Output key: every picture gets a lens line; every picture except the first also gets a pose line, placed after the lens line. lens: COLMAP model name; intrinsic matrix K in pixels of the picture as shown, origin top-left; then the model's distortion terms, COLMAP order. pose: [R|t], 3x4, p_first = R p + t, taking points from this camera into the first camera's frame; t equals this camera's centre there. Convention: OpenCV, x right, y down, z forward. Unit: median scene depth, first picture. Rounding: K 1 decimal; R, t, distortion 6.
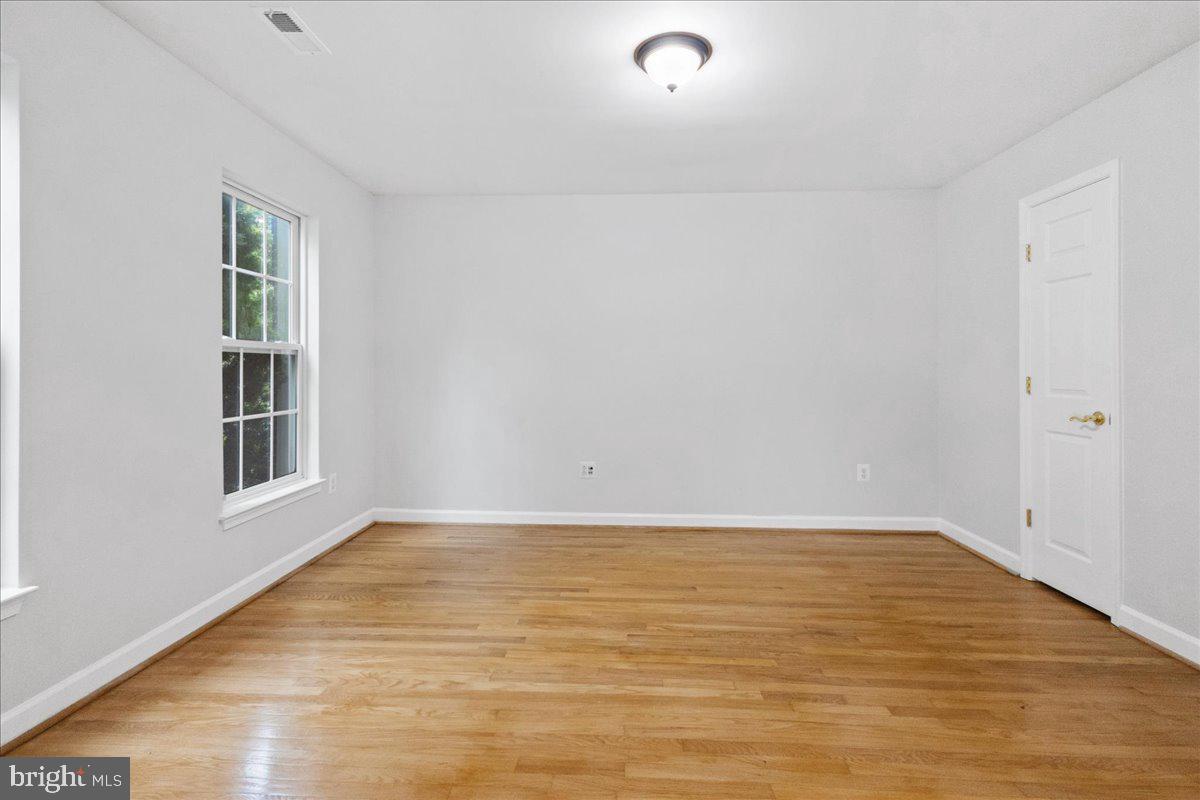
lens RADIAL K [[568.0, 0, 596.3], [0, 568.0, 363.6], [0, 0, 1]] dist [0.000547, -0.000308]
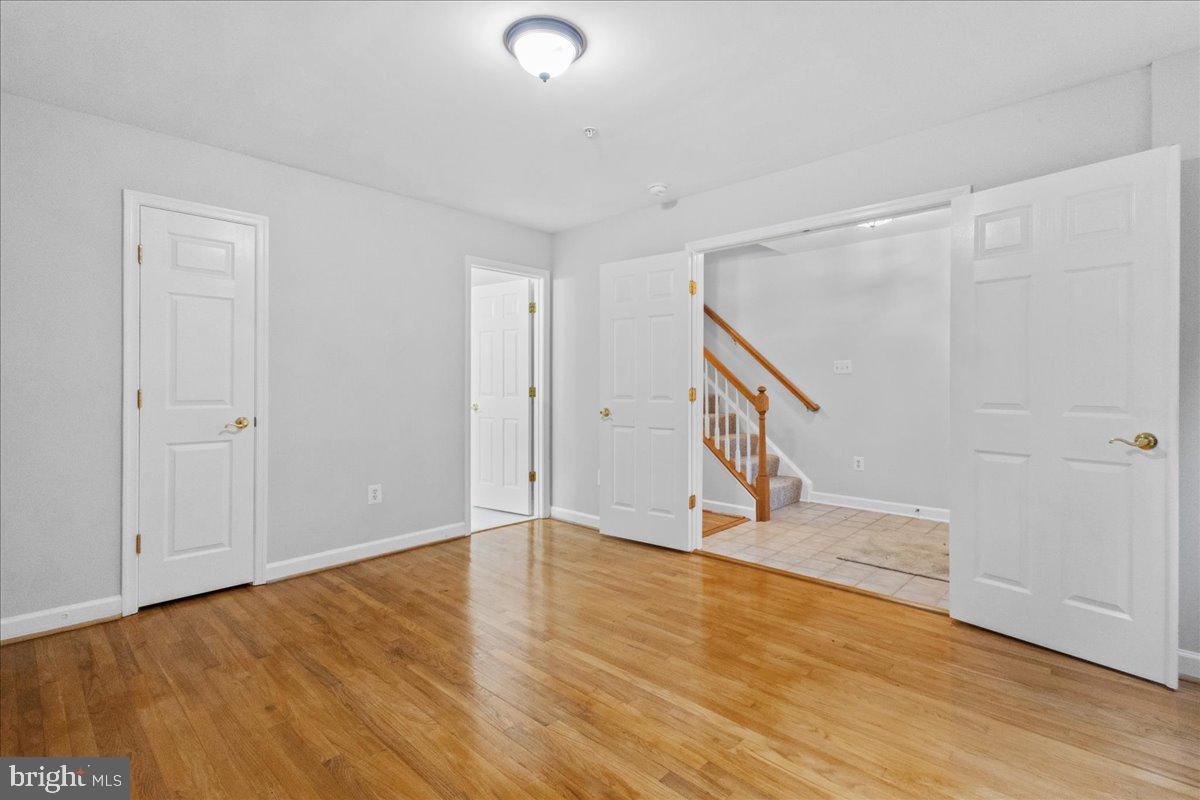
lens RADIAL K [[554.4, 0, 598.8], [0, 554.4, 396.9], [0, 0, 1]] dist [0.026445, -0.010750]
pose [[-0.756330, -0.019538, 0.653898, -0.516411], [-0.011949, 0.999800, 0.016053, 0.016235], [-0.654081, 0.004328, -0.756412, 1.613531]]
